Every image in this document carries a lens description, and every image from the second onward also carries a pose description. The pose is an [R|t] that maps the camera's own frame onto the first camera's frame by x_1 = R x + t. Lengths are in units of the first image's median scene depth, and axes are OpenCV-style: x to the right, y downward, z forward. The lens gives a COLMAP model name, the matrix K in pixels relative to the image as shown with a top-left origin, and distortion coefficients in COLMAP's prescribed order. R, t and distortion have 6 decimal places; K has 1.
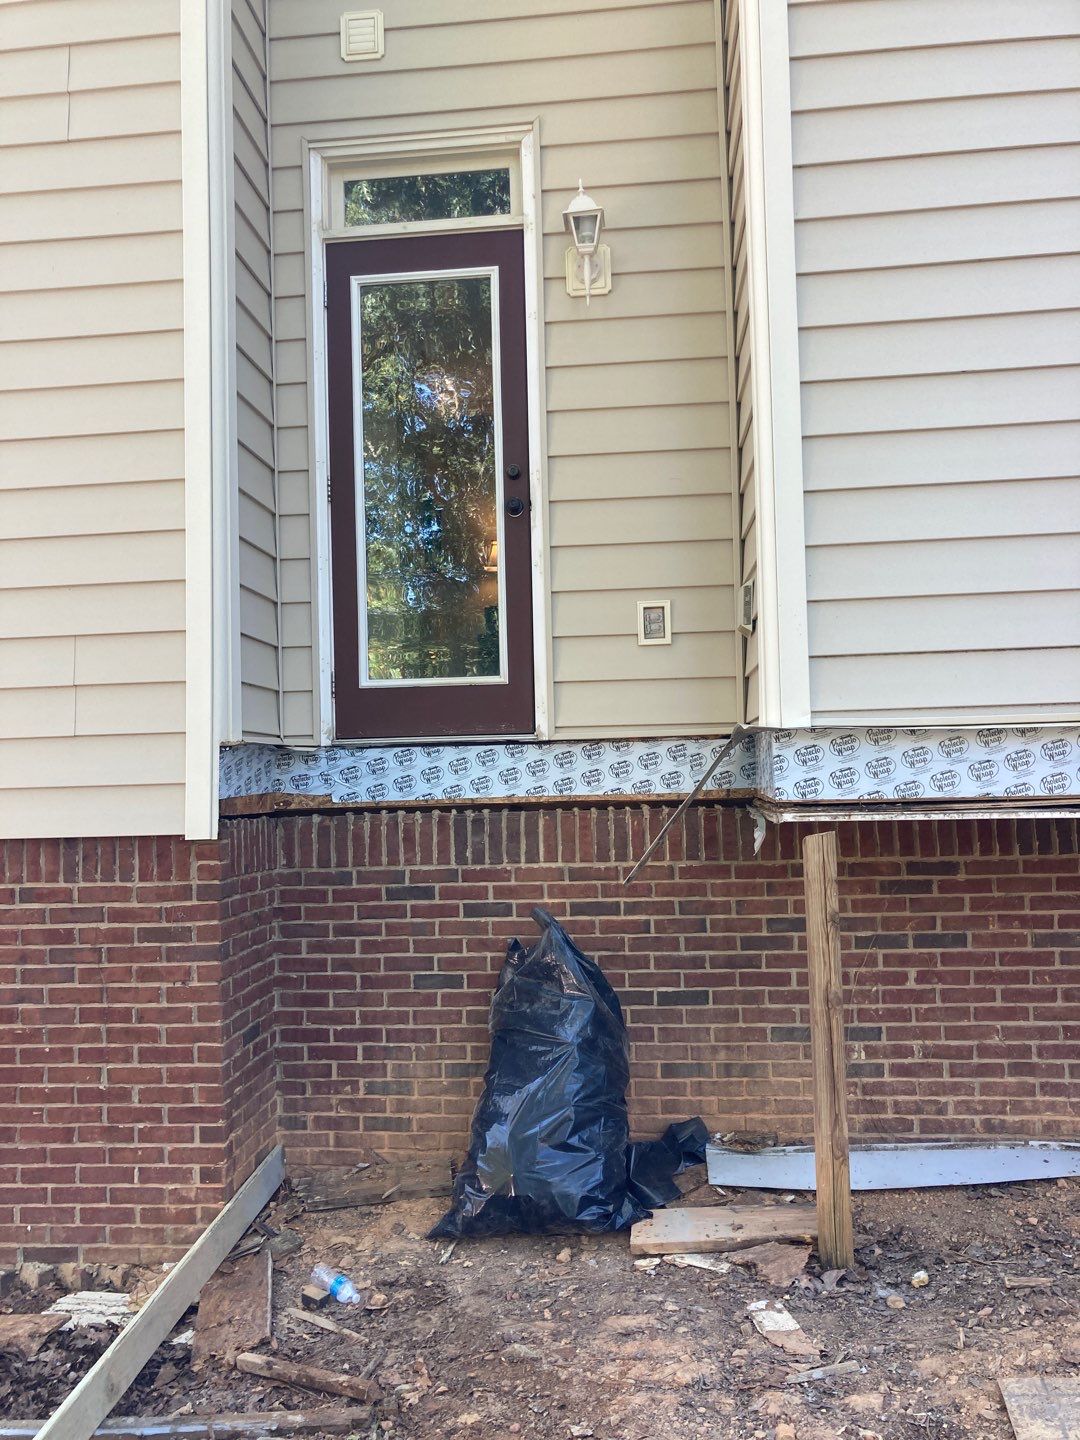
lens RADIAL K [[1196.2, 0, 518.3], [0, 1196.2, 728.5], [0, 0, 1]] dist [0.029414, -0.030111]
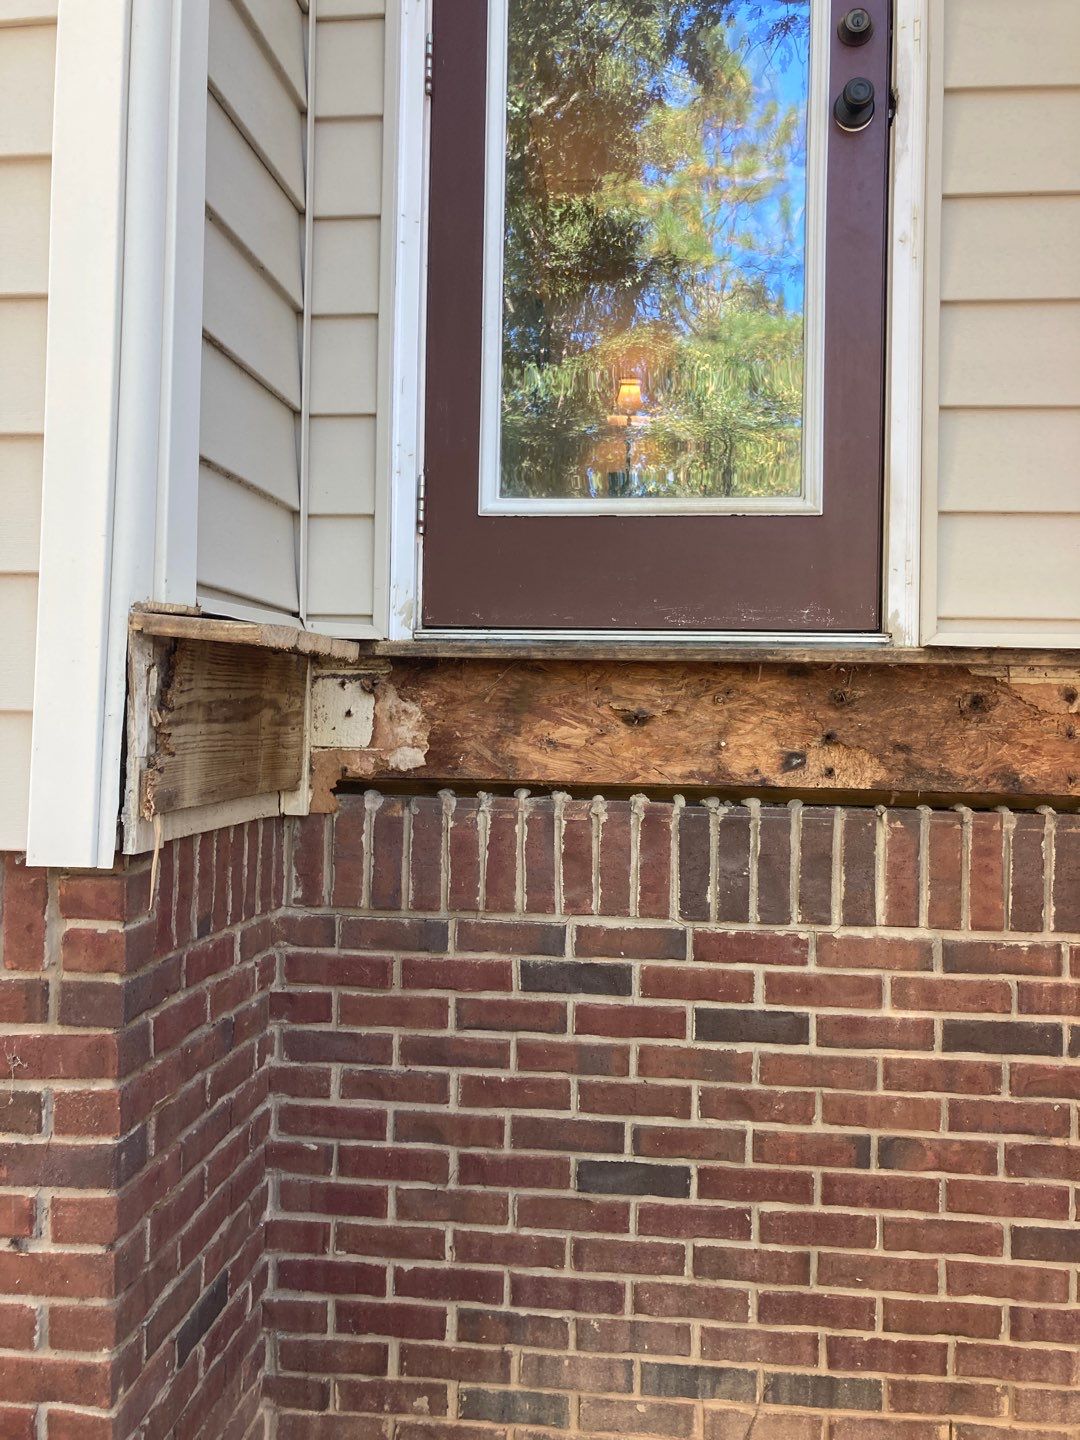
lens RADIAL K [[1196.2, 0, 546.8], [0, 1196.2, 719.4], [0, 0, 1]] dist [0.029414, -0.030111]
pose [[0.999124, 0.041854, -0.000668, -0.107403], [-0.041789, 0.998239, 0.042092, 0.022925], [0.002429, -0.042027, 0.999114, 0.568156]]
